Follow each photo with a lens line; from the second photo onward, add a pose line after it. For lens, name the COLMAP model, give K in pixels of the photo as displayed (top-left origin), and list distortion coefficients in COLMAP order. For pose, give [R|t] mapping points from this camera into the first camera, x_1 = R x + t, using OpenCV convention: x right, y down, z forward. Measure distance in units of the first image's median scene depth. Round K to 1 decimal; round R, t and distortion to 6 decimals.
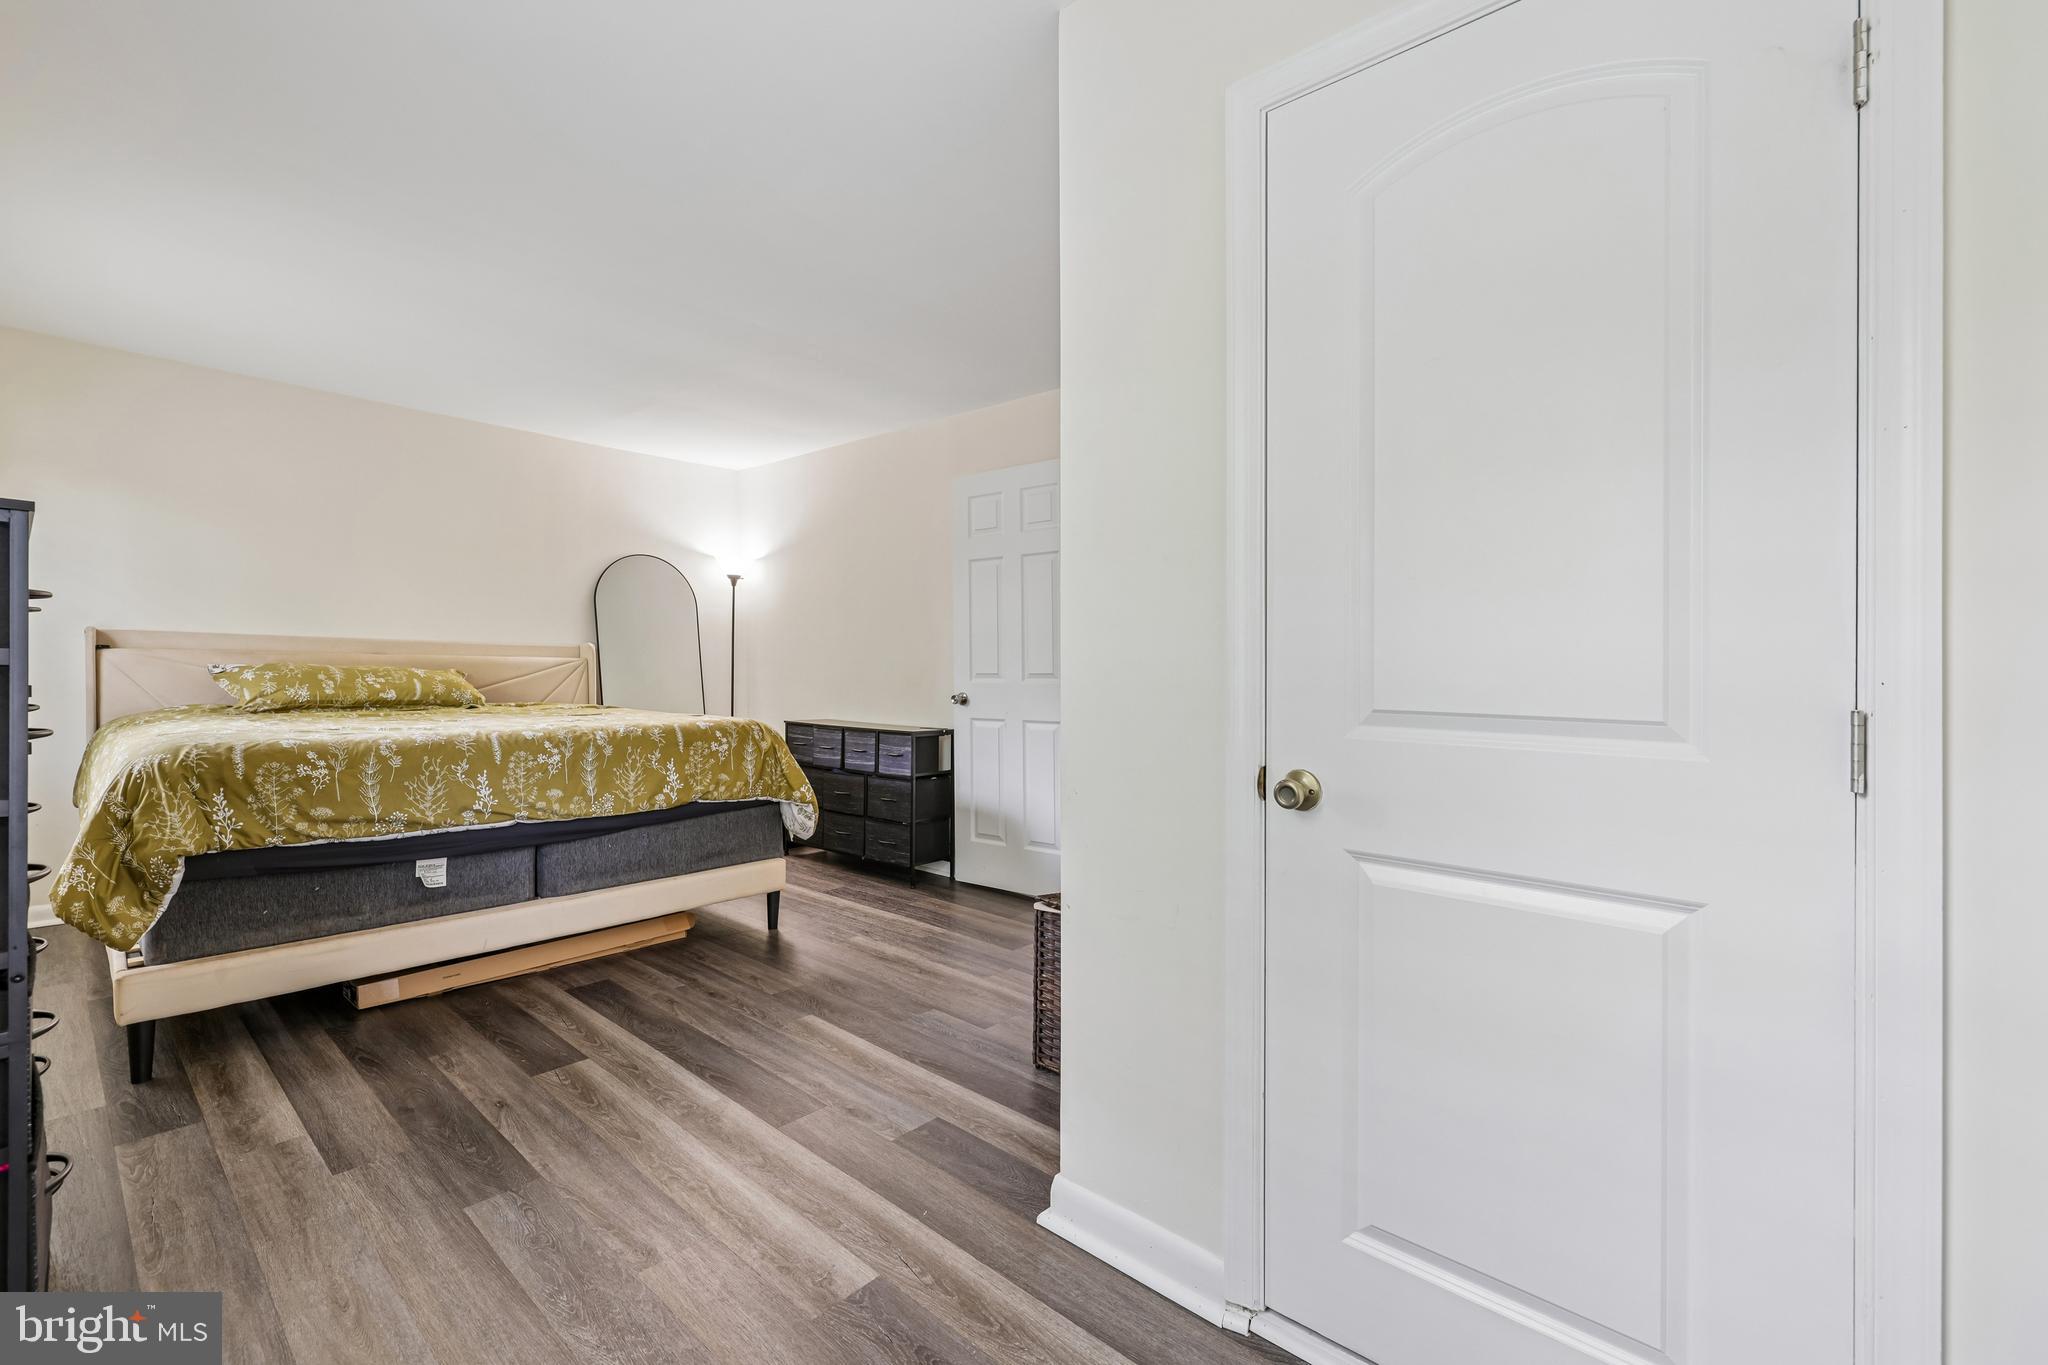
lens RADIAL K [[857.1, 0, 1018.0], [0, 857.1, 707.3], [0, 0, 1]] dist [0.009276, -0.003828]
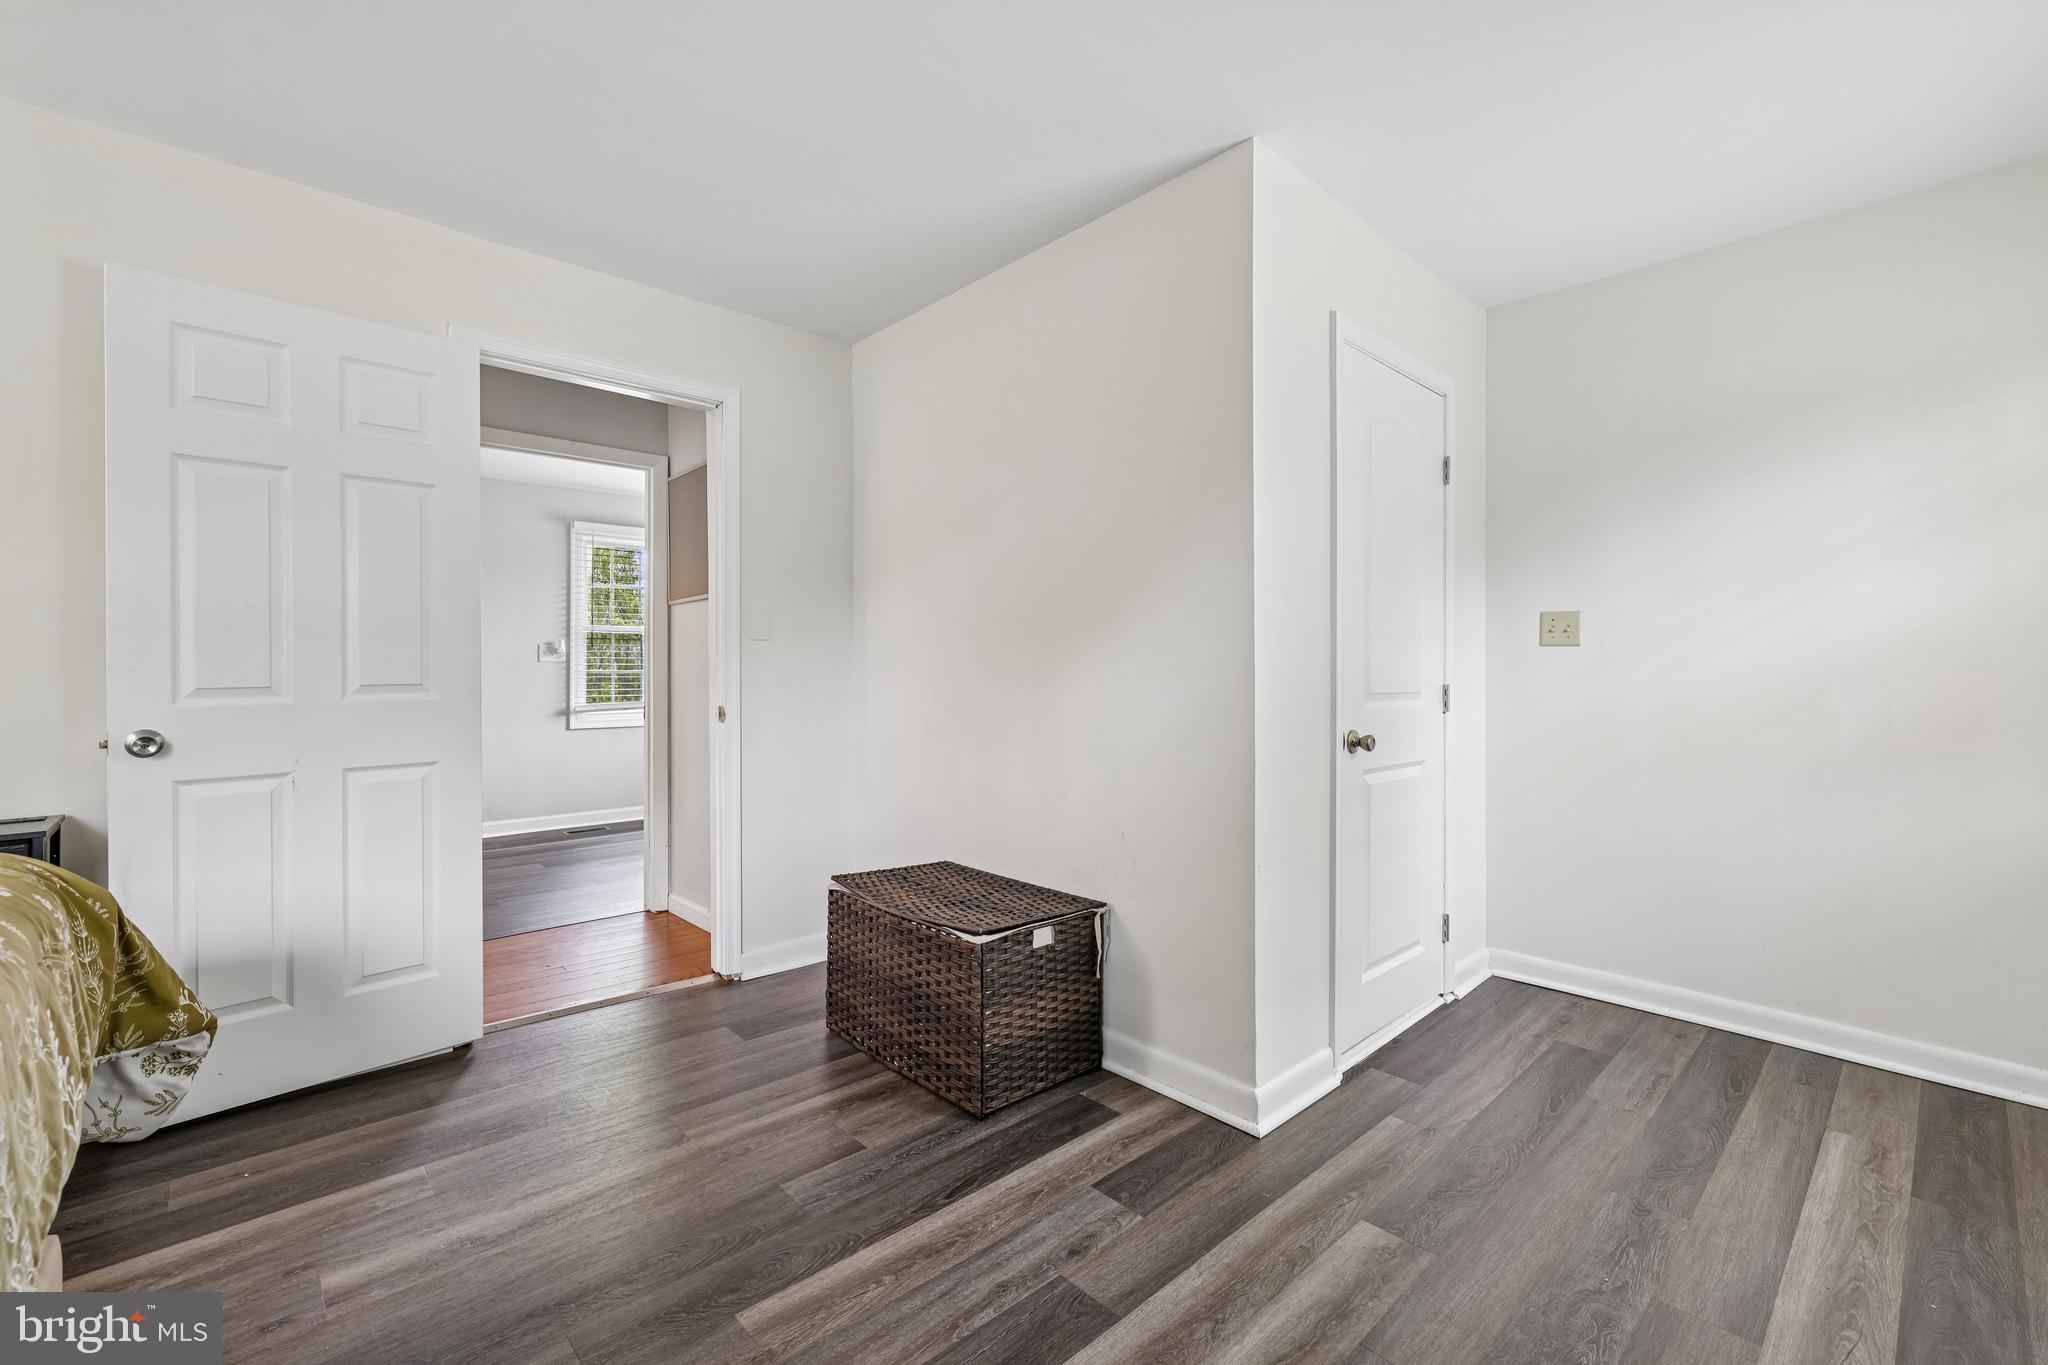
lens RADIAL K [[857.1, 0, 1002.2], [0, 857.1, 672.1], [0, 0, 1]] dist [0.009276, -0.003828]
pose [[0.119064, -0.015315, 0.992769, -0.686007], [0.045556, 0.998912, 0.009947, -0.045610], [-0.991841, 0.044043, 0.119632, 0.674748]]
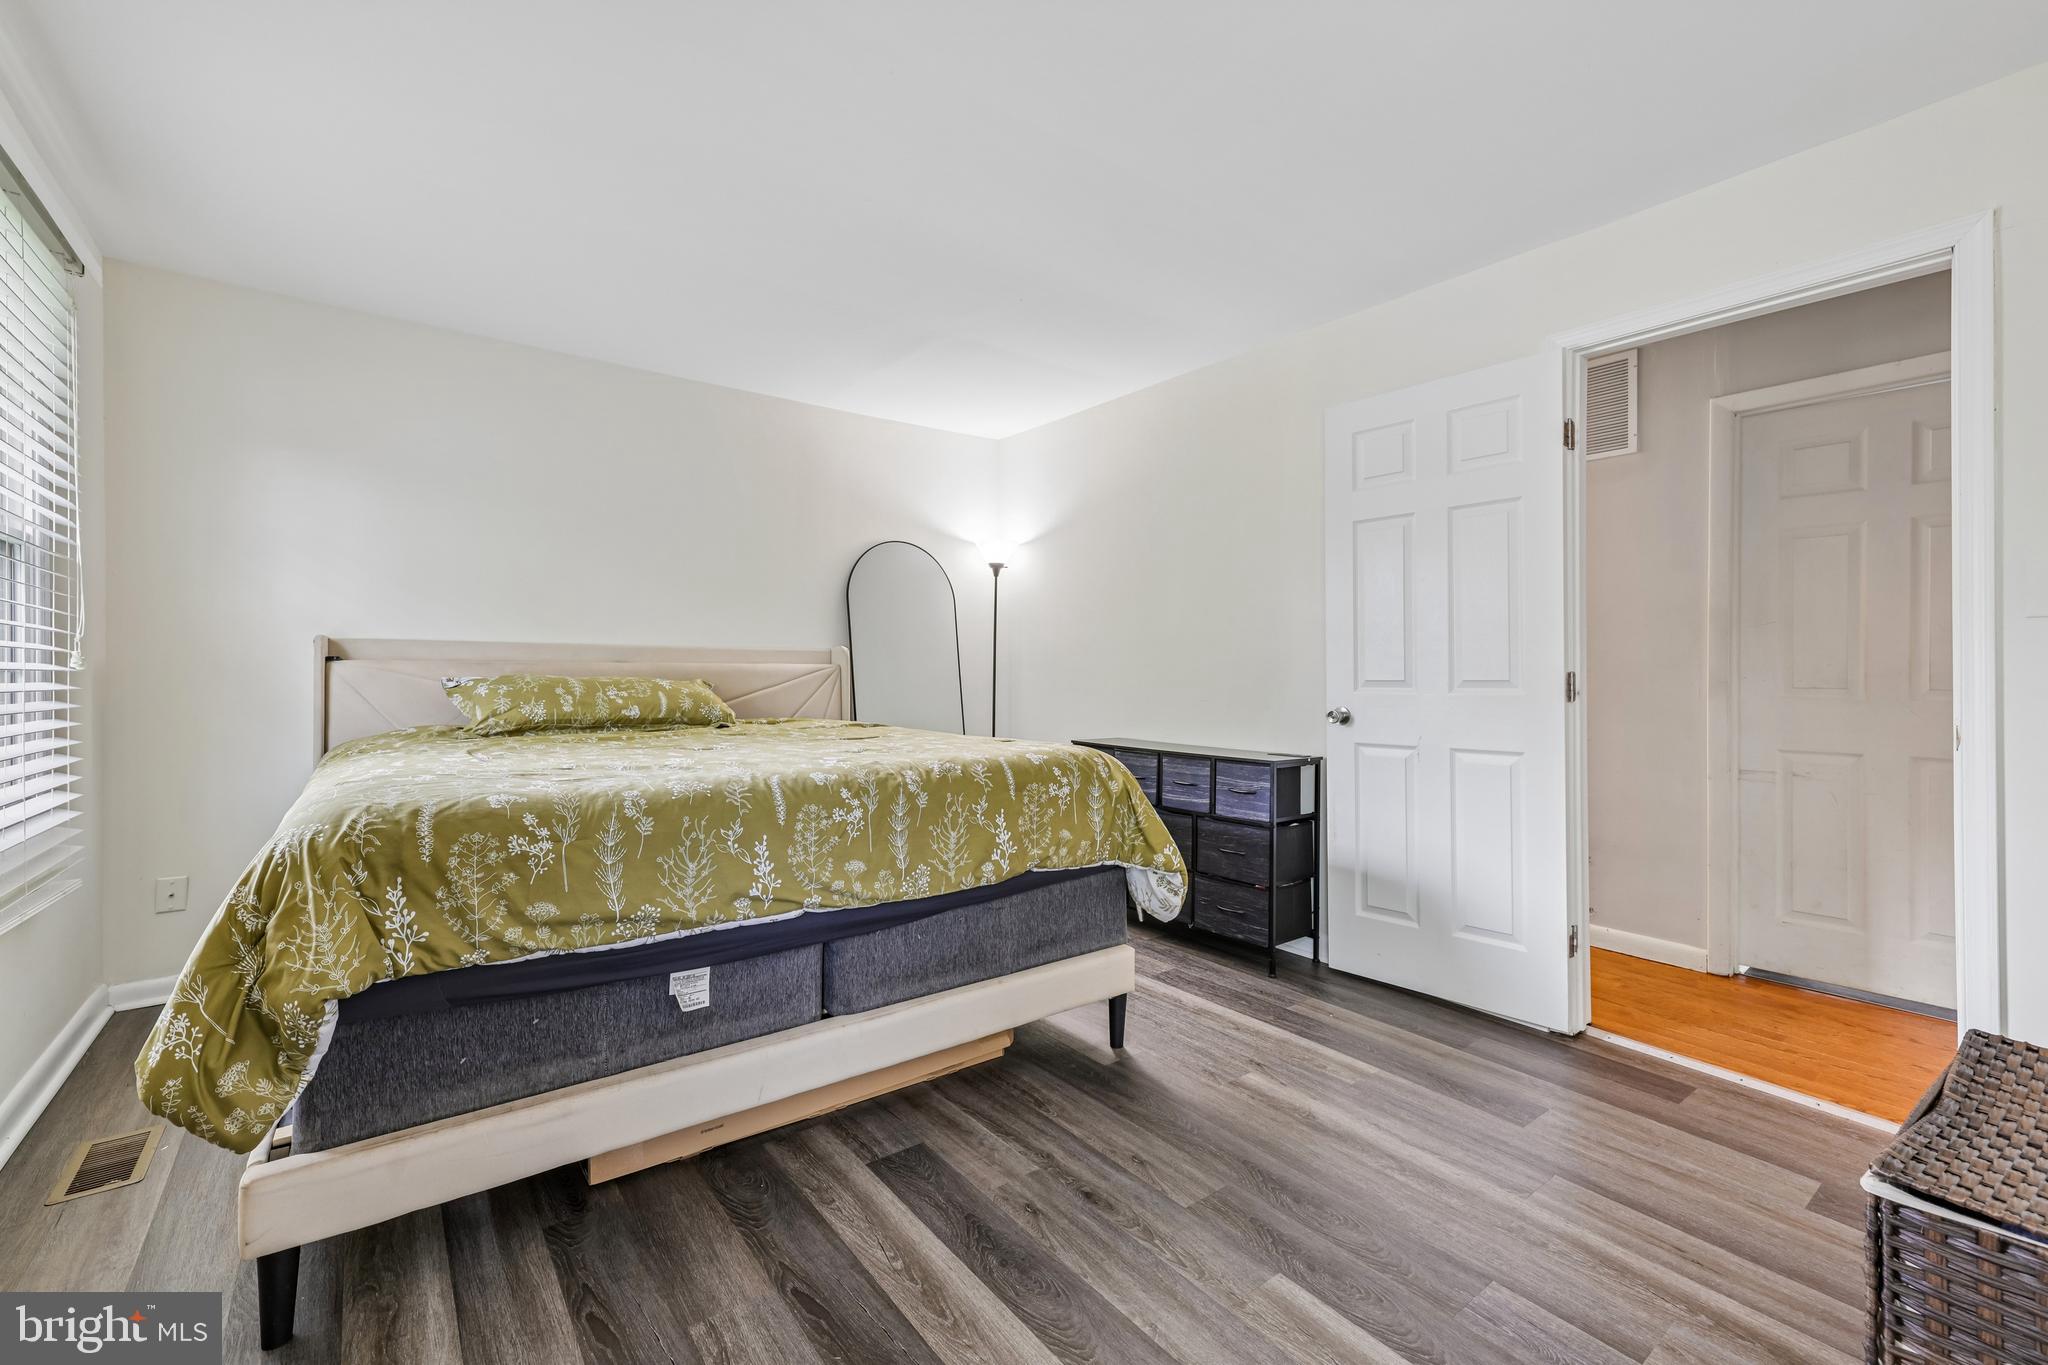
lens RADIAL K [[857.1, 0, 1039.4], [0, 857.1, 683.1], [0, 0, 1]] dist [0.009276, -0.003828]
pose [[0.983367, -0.006862, -0.181500, -0.264776], [0.001148, 0.999501, -0.031570, -0.020919], [0.181626, 0.030837, 0.982884, 0.350209]]
